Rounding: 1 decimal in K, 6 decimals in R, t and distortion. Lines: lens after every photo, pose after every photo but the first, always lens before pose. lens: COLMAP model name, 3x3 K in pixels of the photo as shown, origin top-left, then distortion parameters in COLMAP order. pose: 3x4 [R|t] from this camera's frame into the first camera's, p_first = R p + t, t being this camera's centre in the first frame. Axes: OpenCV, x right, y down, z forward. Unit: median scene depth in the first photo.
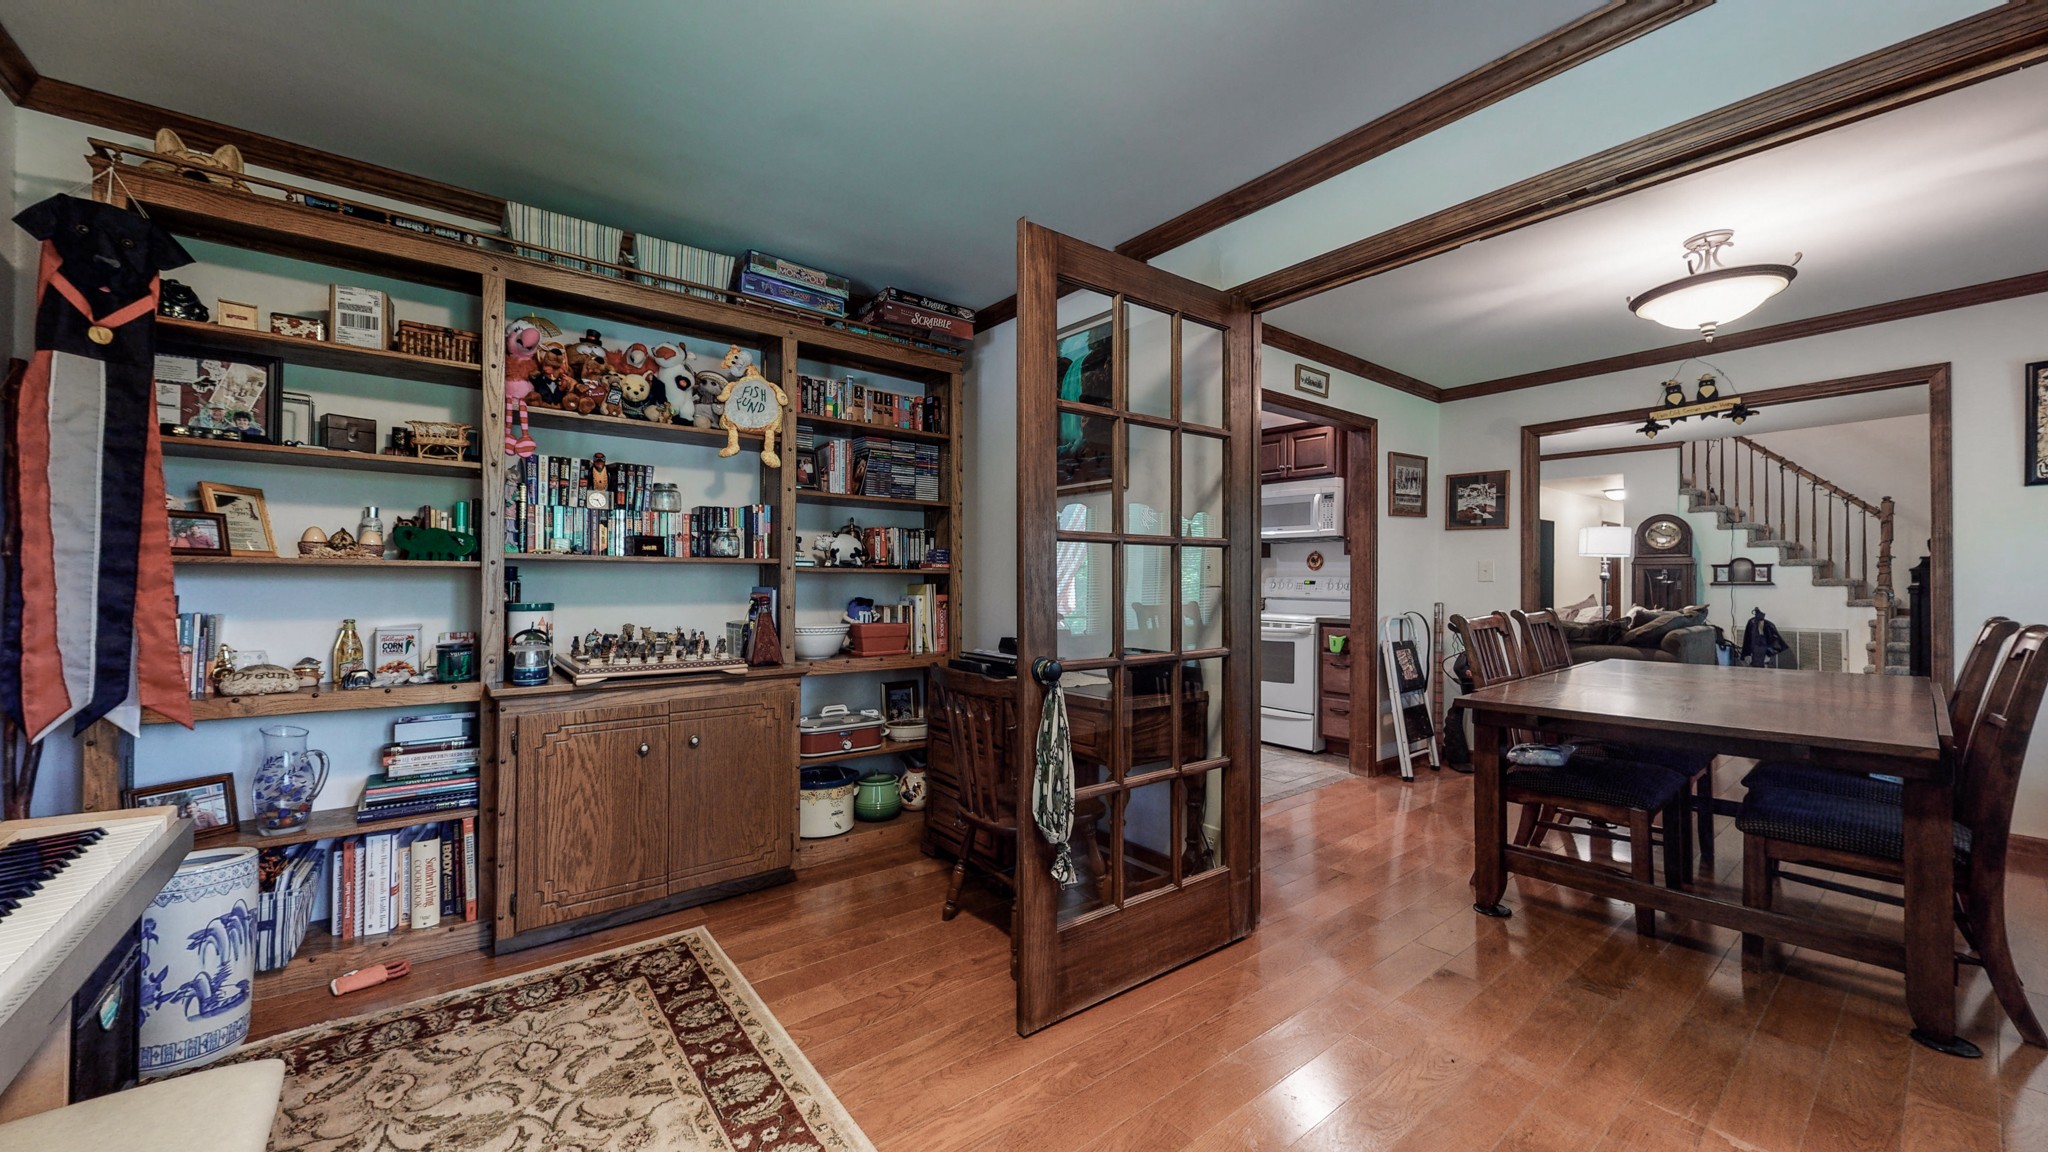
lens RADIAL K [[749.1, 0, 1024.3], [0, 749.1, 577.7], [0, 0, 1]] dist [-0.001063, 0.000089]
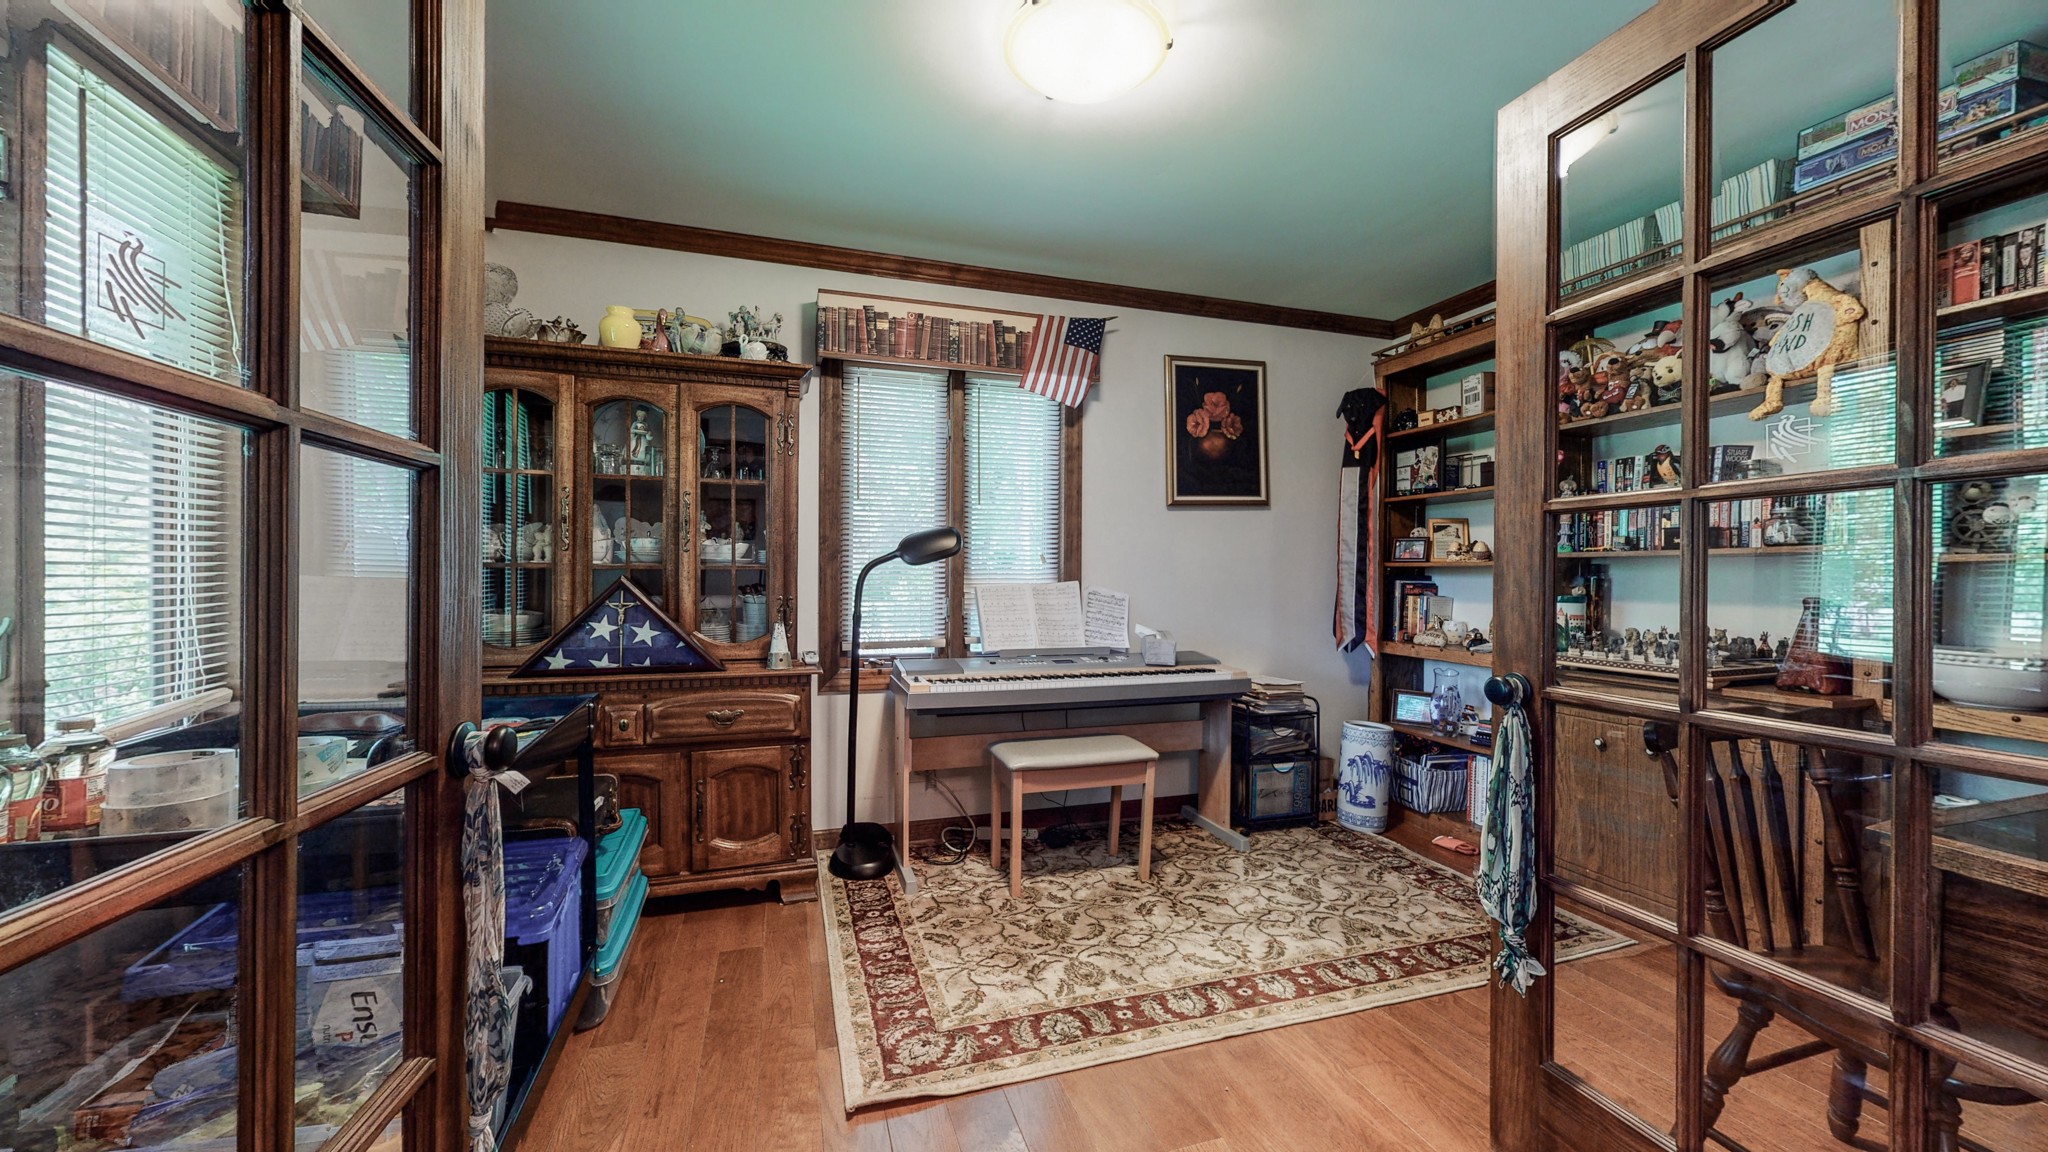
lens RADIAL K [[749.1, 0, 1024.3], [0, 749.1, 577.7], [0, 0, 1]] dist [-0.001063, 0.000089]
pose [[-0.355737, -0.002519, -0.934583, 0.272194], [-0.000461, 0.999997, -0.002520, 0.003480], [0.934586, -0.000466, -0.355737, 0.245271]]
